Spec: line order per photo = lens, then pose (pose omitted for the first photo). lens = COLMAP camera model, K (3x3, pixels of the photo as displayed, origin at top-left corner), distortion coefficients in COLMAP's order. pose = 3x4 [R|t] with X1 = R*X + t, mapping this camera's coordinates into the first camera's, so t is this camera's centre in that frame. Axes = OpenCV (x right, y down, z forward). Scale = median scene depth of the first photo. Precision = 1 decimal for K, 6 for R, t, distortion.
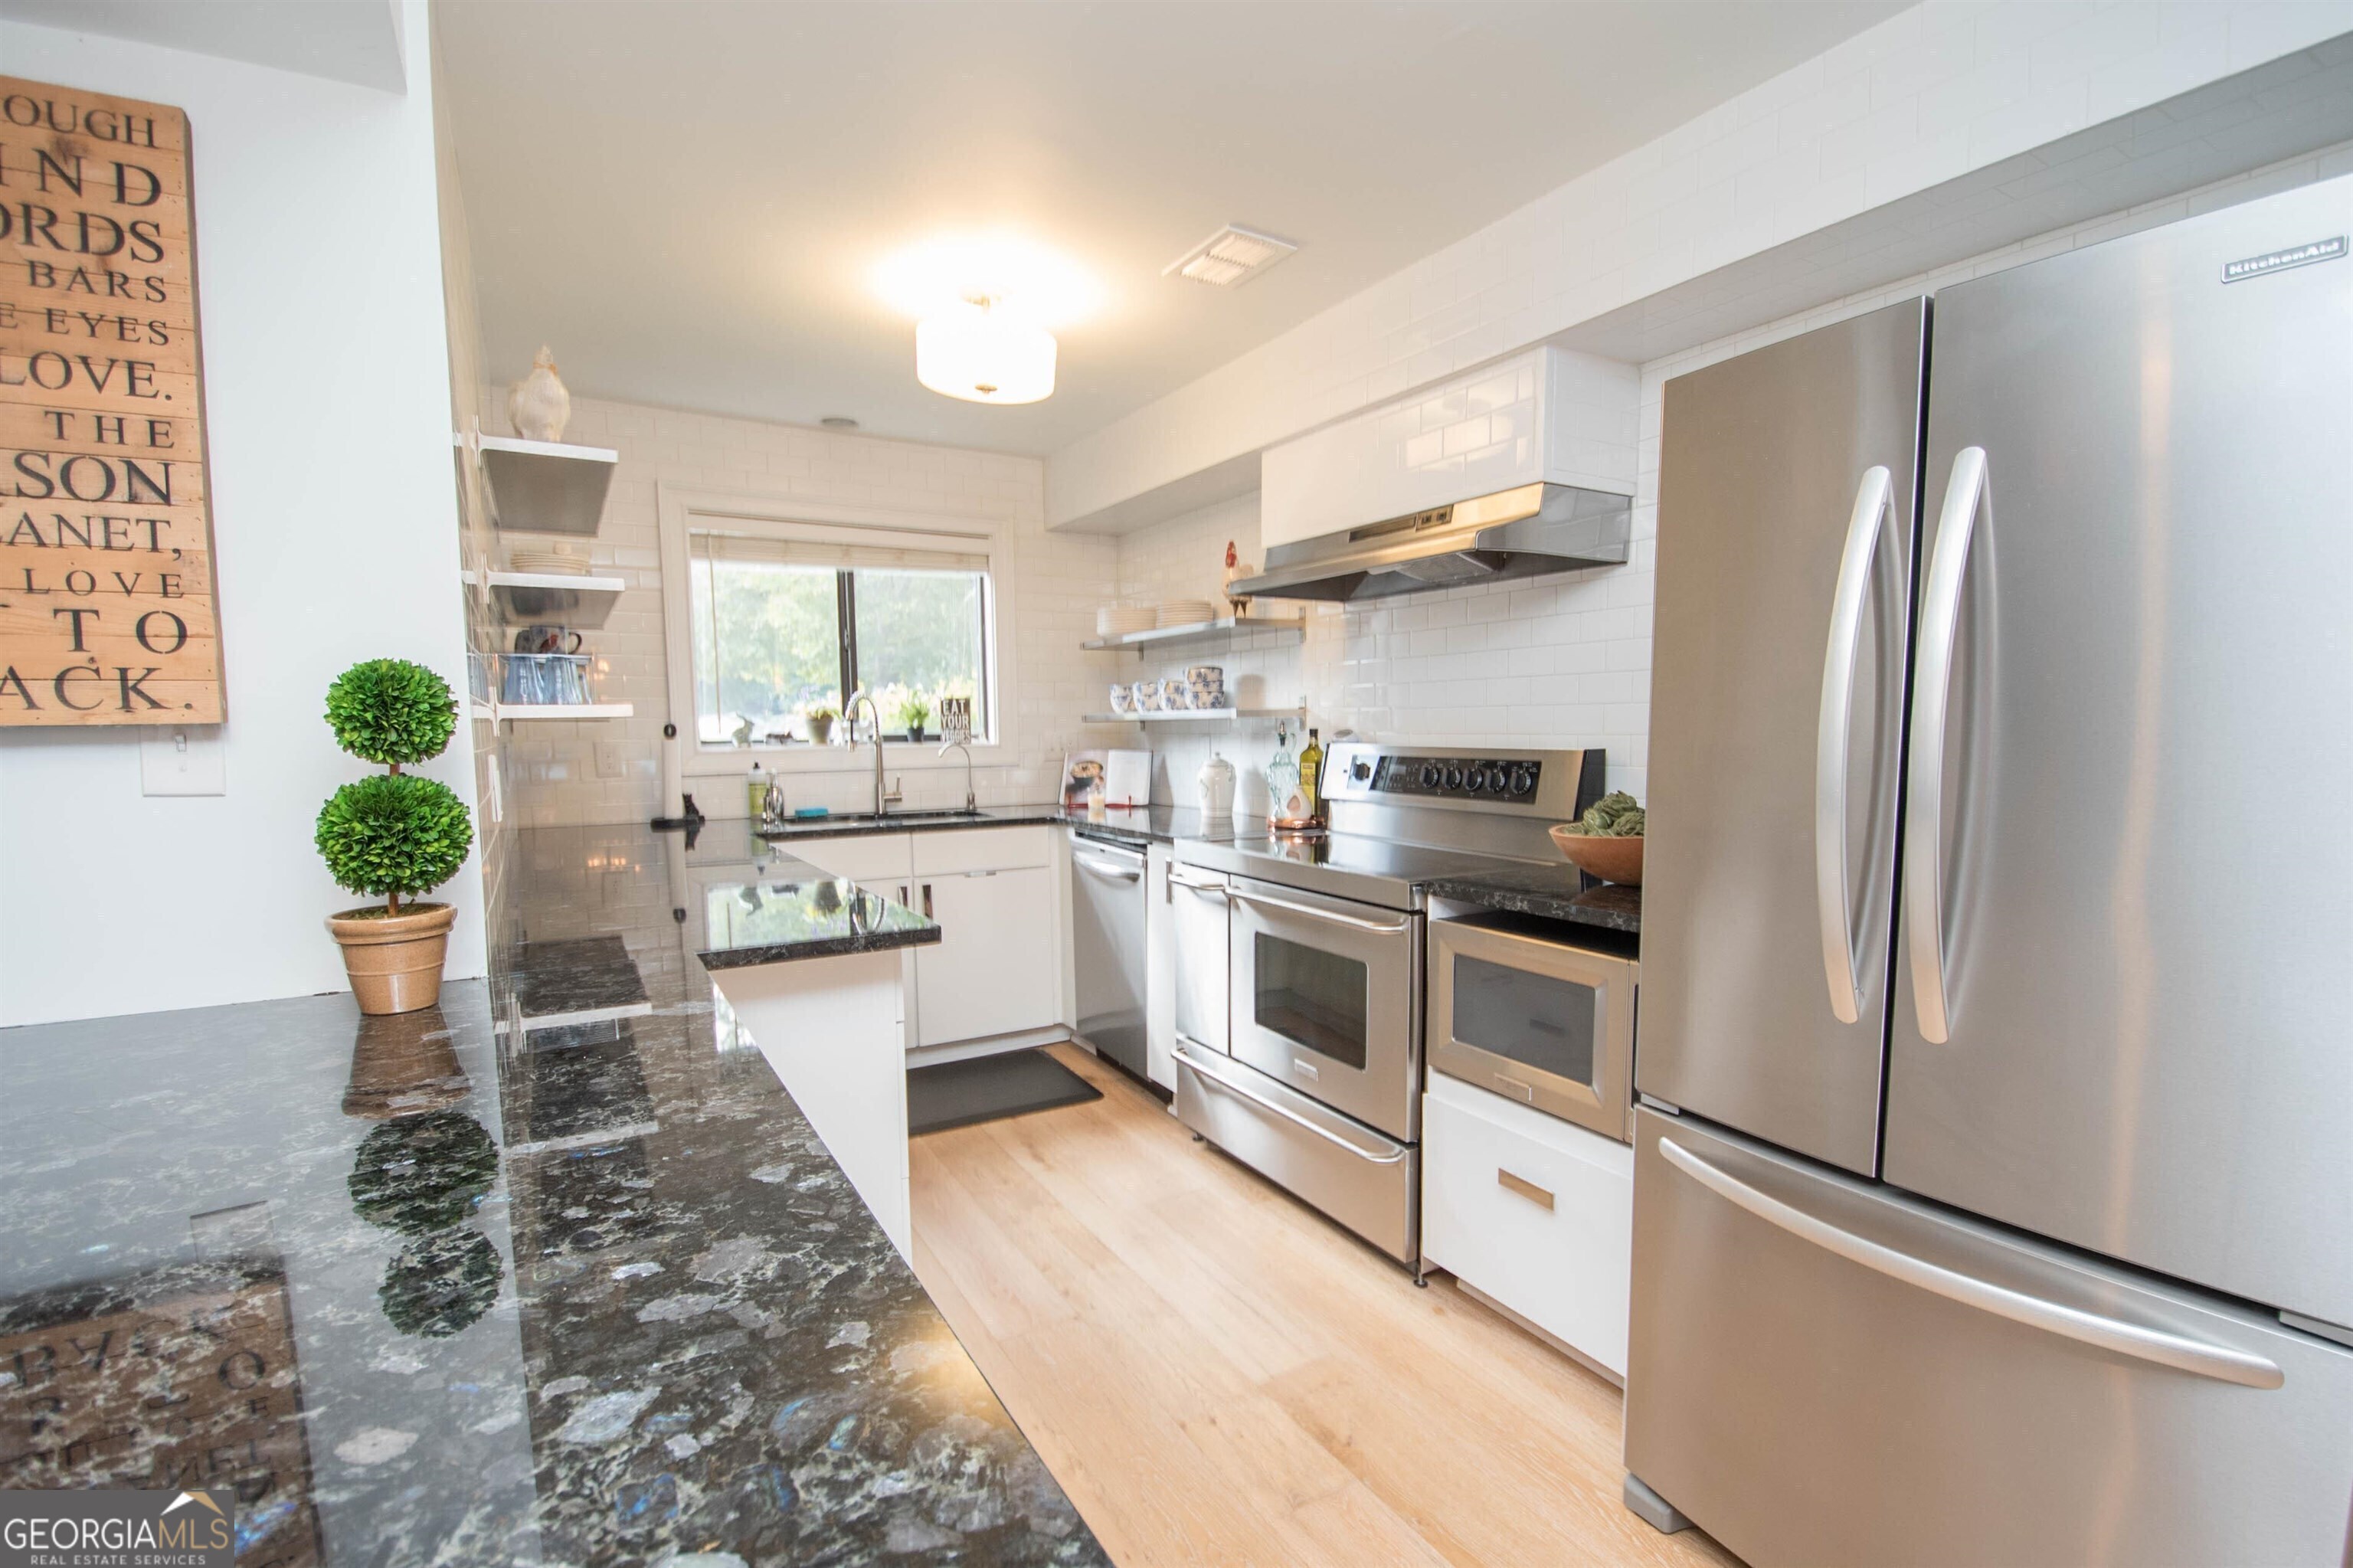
lens RADIAL K [[1057.4, 0, 1165.7], [0, 1057.4, 825.0], [0, 0, 1]] dist [-0.000648, -0.010547]
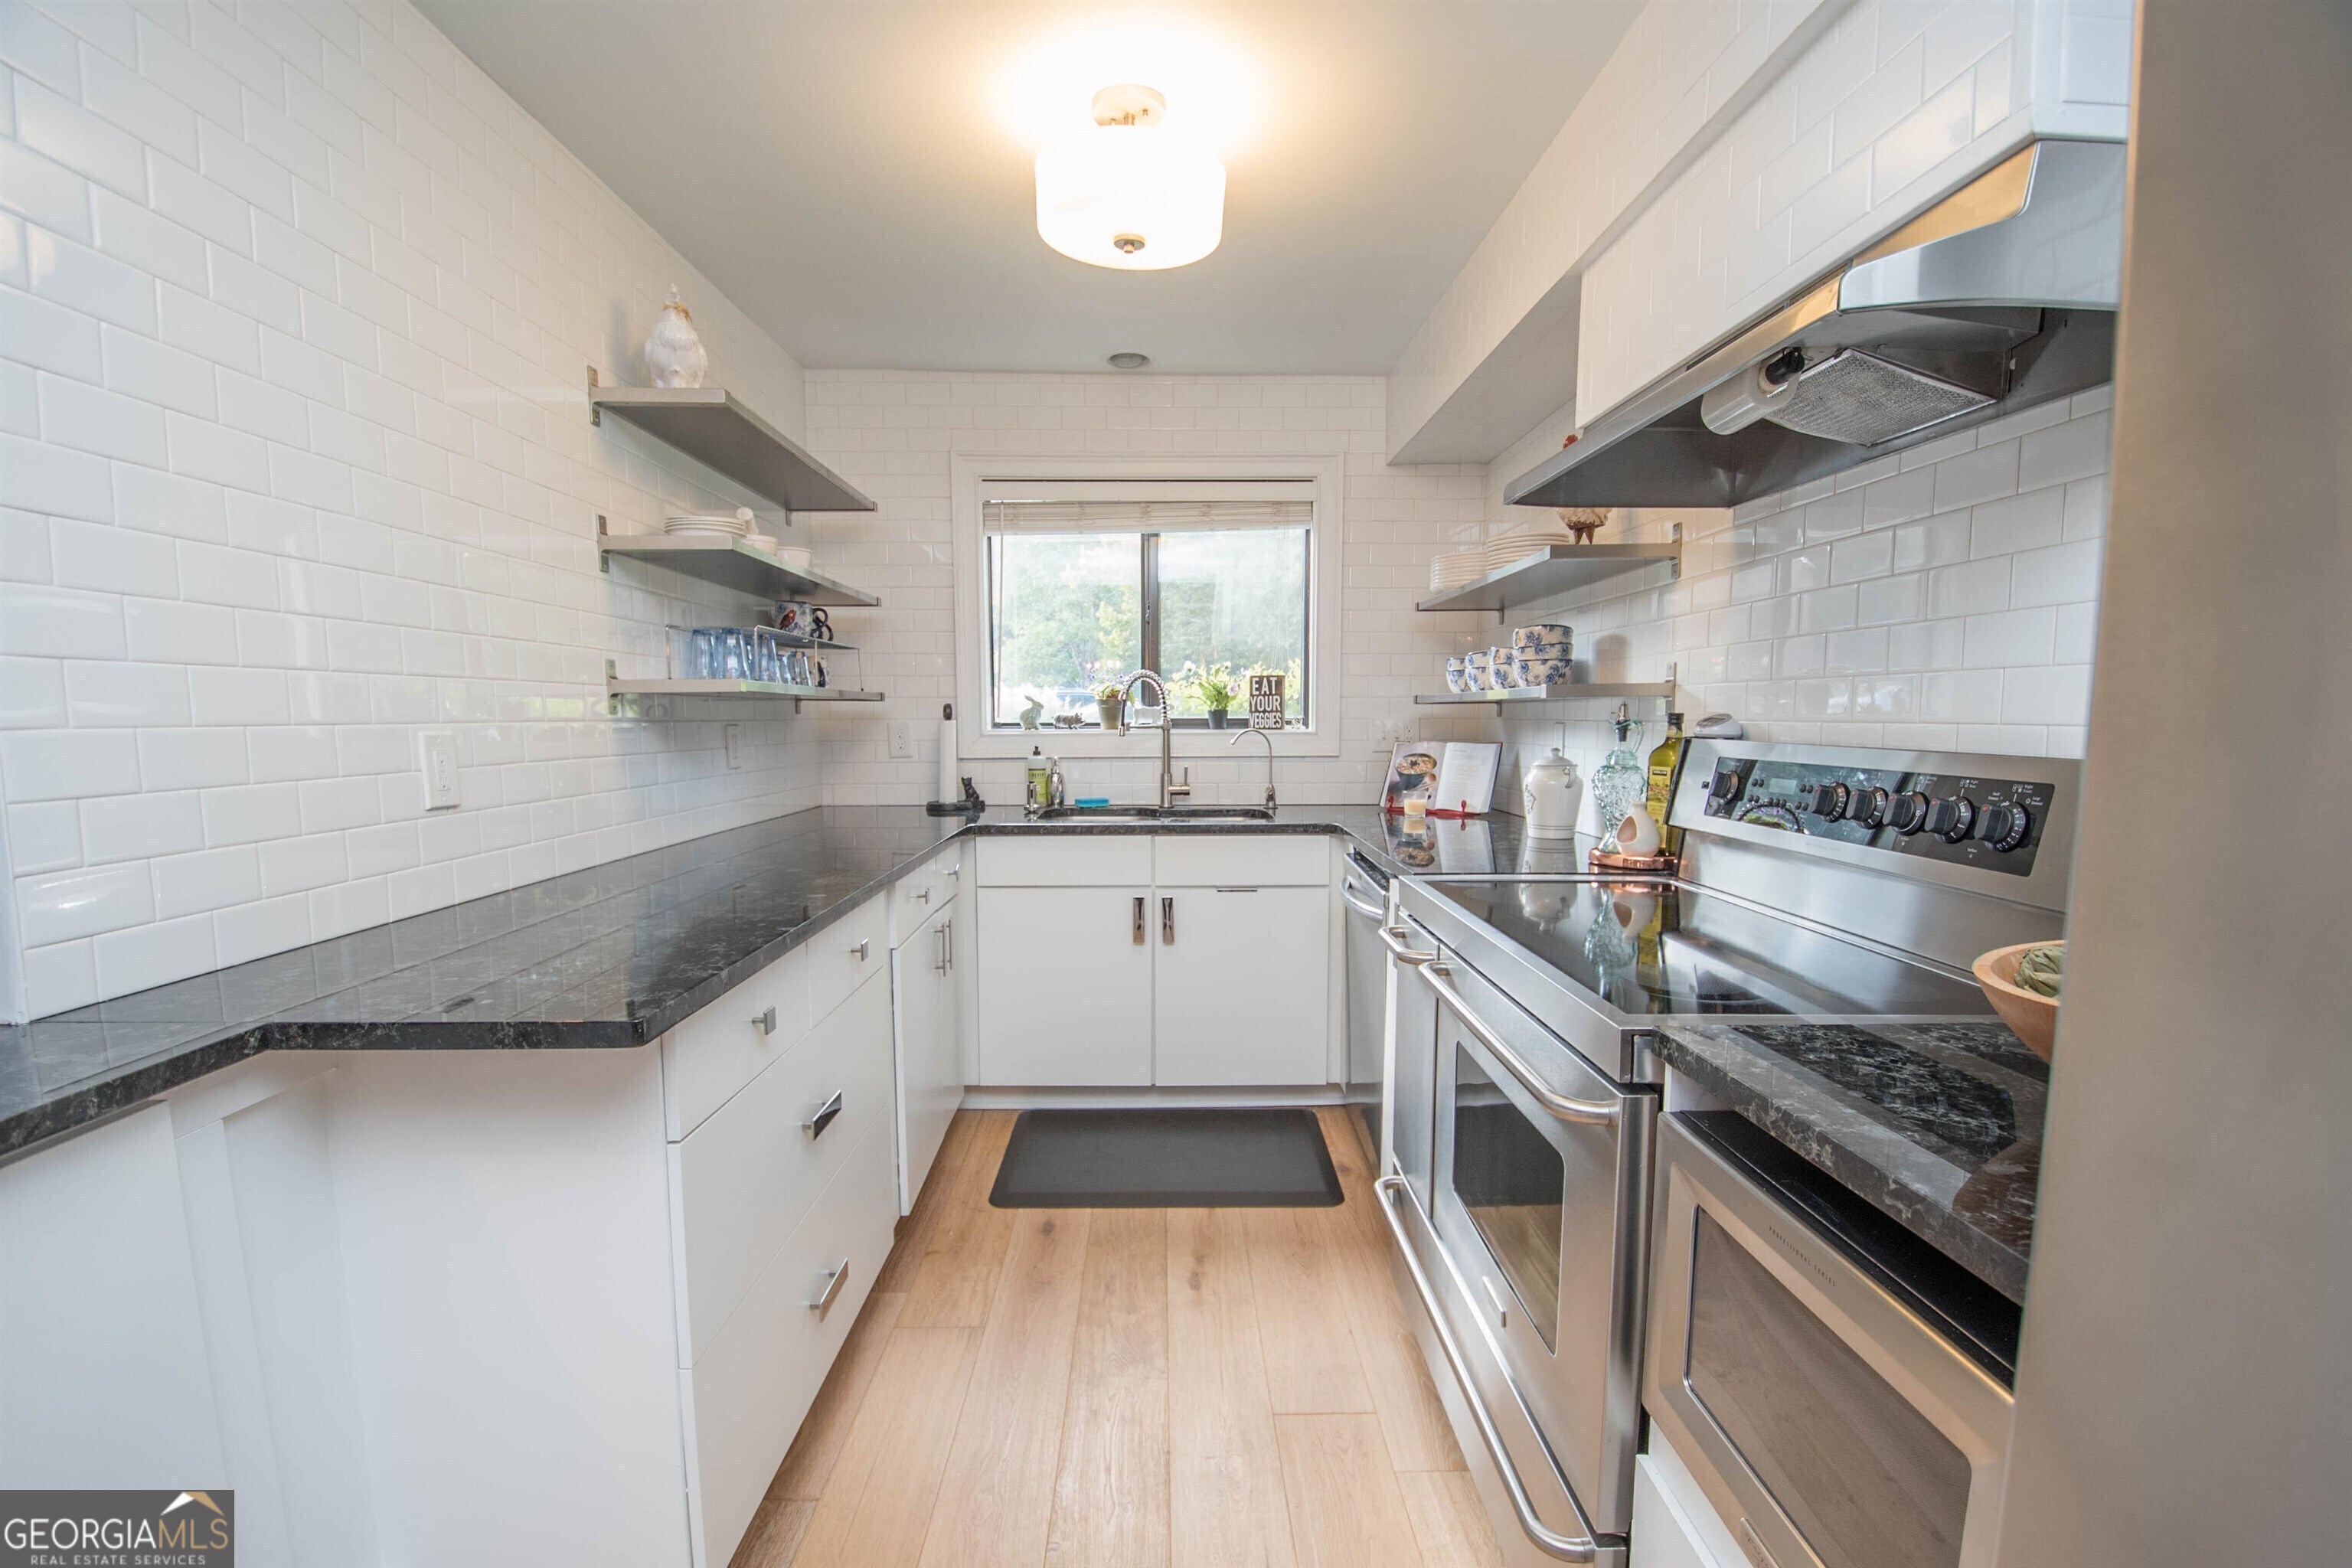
lens RADIAL K [[1021.0, 0, 1163.3], [0, 1021.0, 826.9], [0, 0, 1]] dist [0.012866, -0.021414]
pose [[0.872154, 0.060334, -0.485496, 0.156336], [-0.051871, 0.998177, 0.030864, -0.023749], [0.486473, -0.001735, 0.873694, 0.283939]]
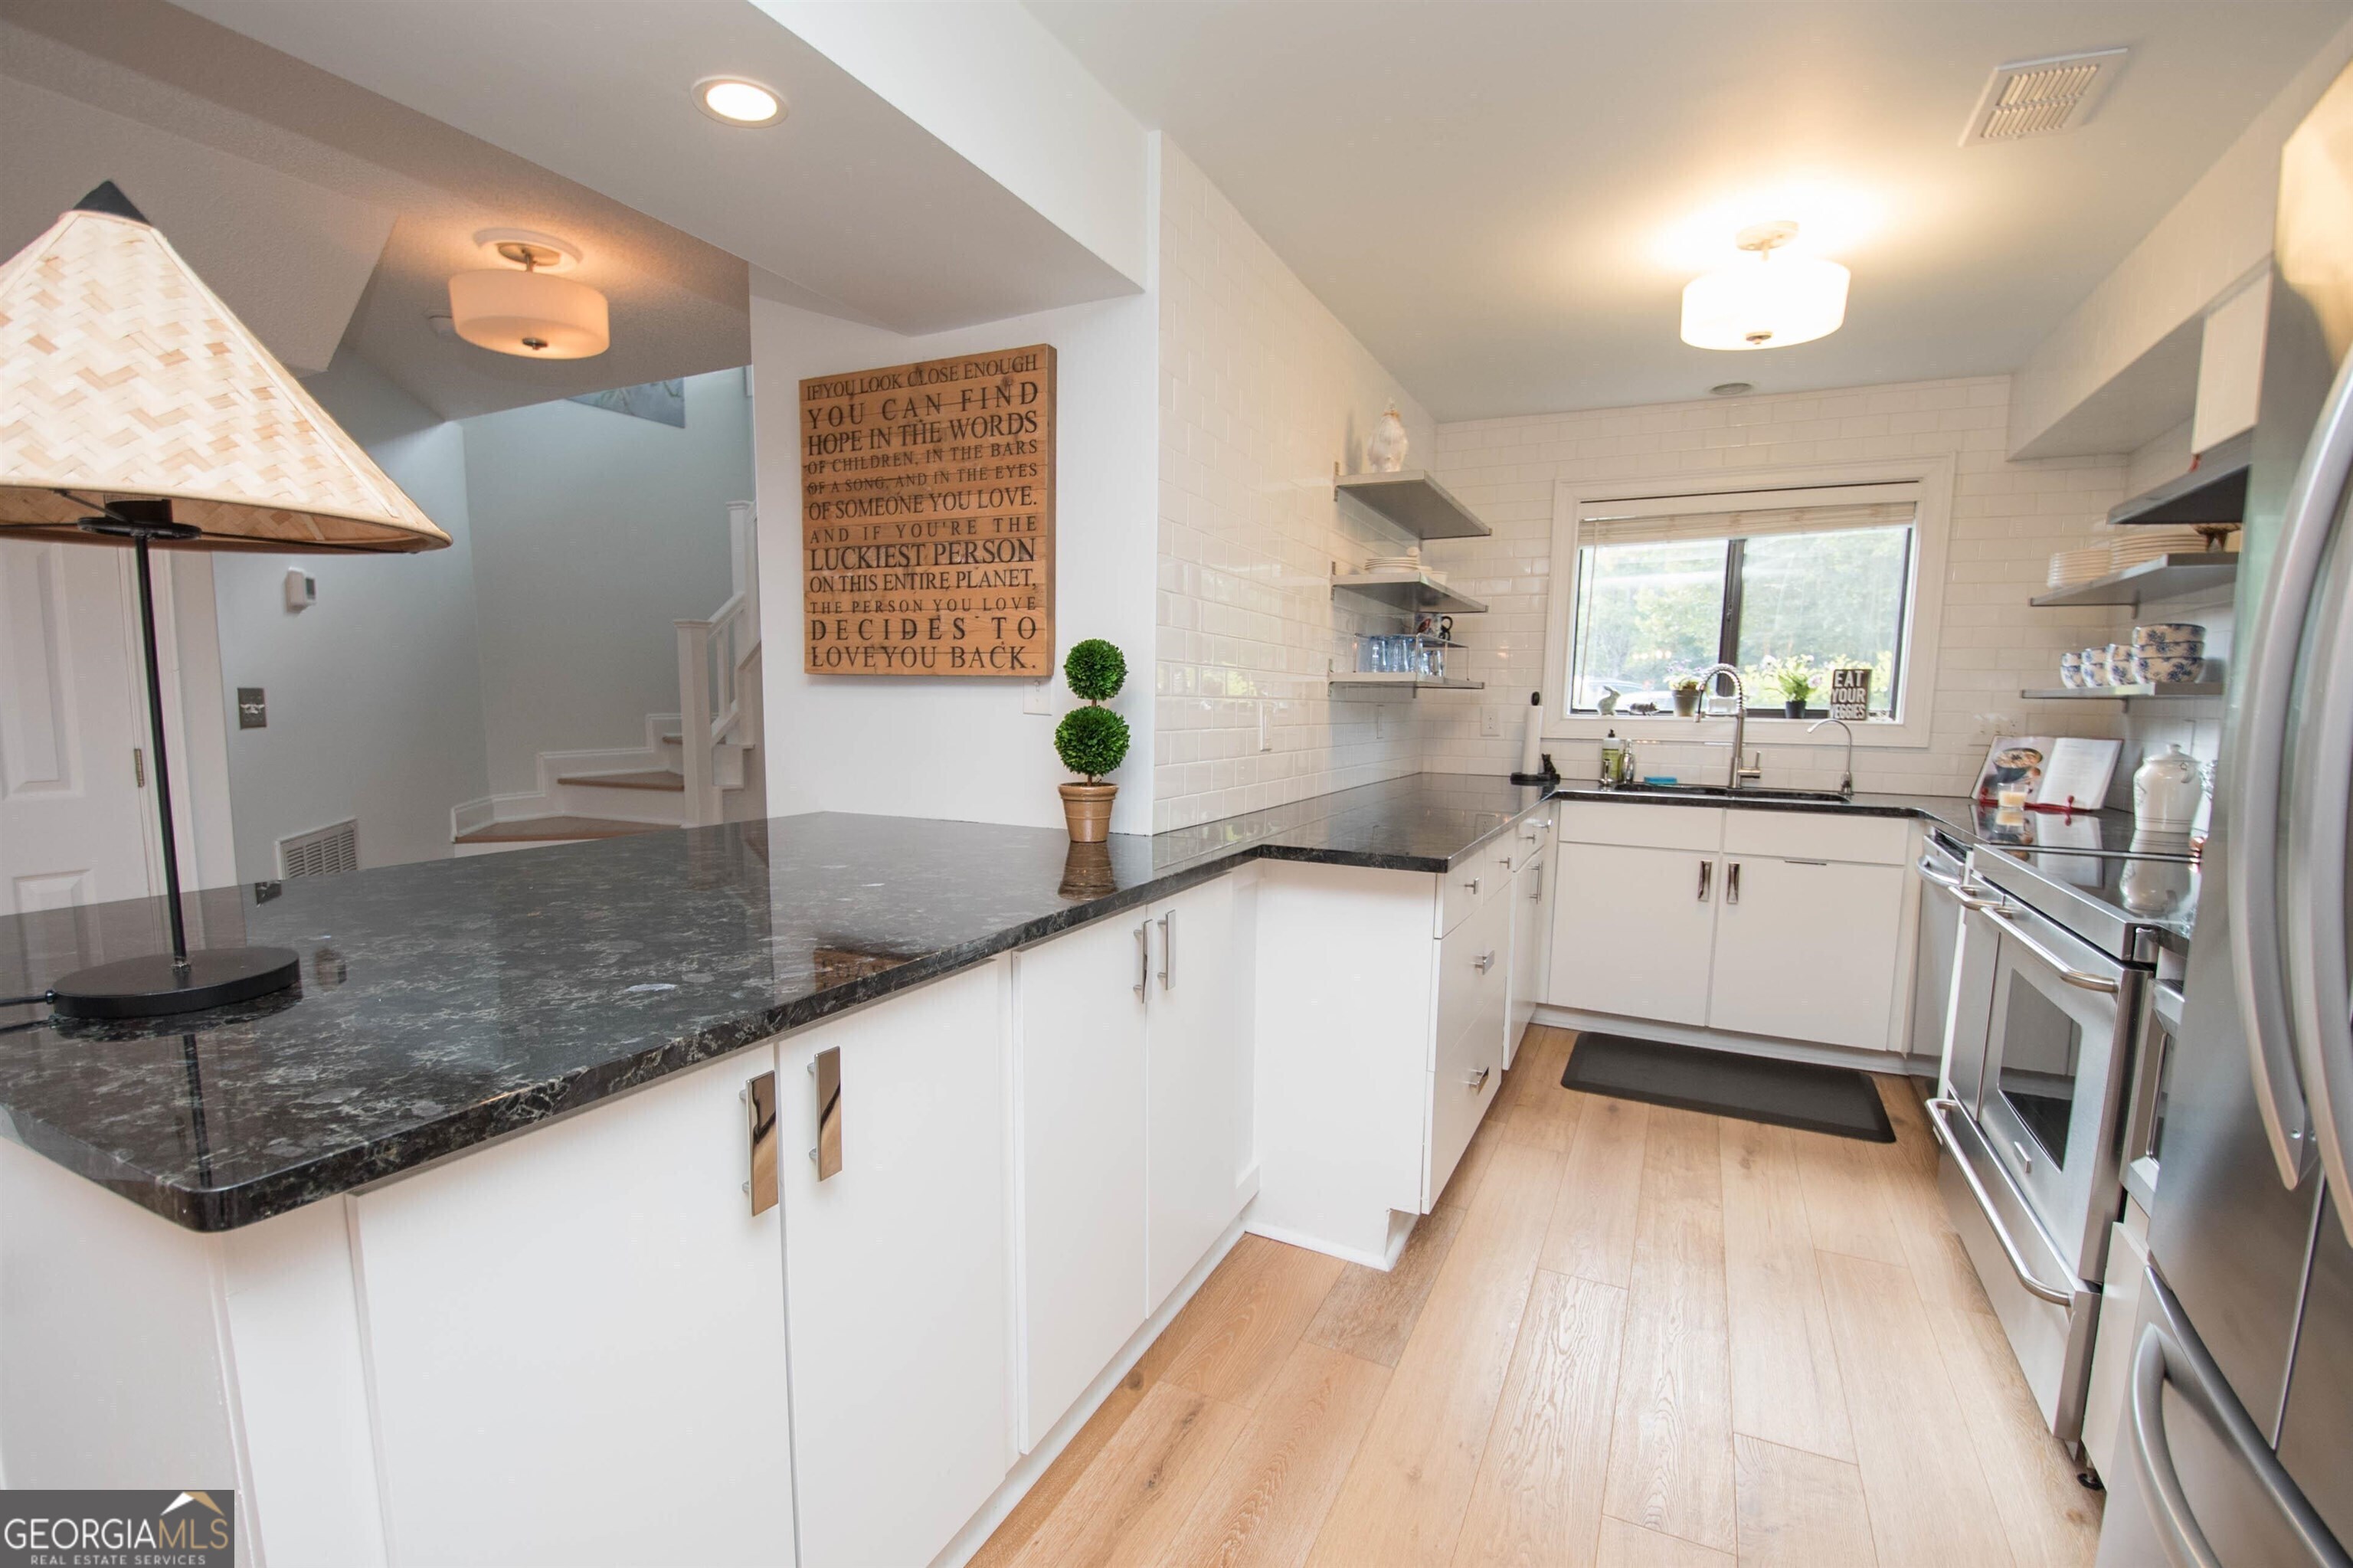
lens RADIAL K [[1028.8, 0, 1186.0], [0, 1028.8, 825.0], [0, 0, 1]] dist [0.013105, -0.021384]
pose [[0.561317, 0.117795, -0.819175, 0.249570], [-0.099576, 0.992241, 0.074450, 0.001500], [0.821588, 0.039781, 0.568692, 0.056361]]
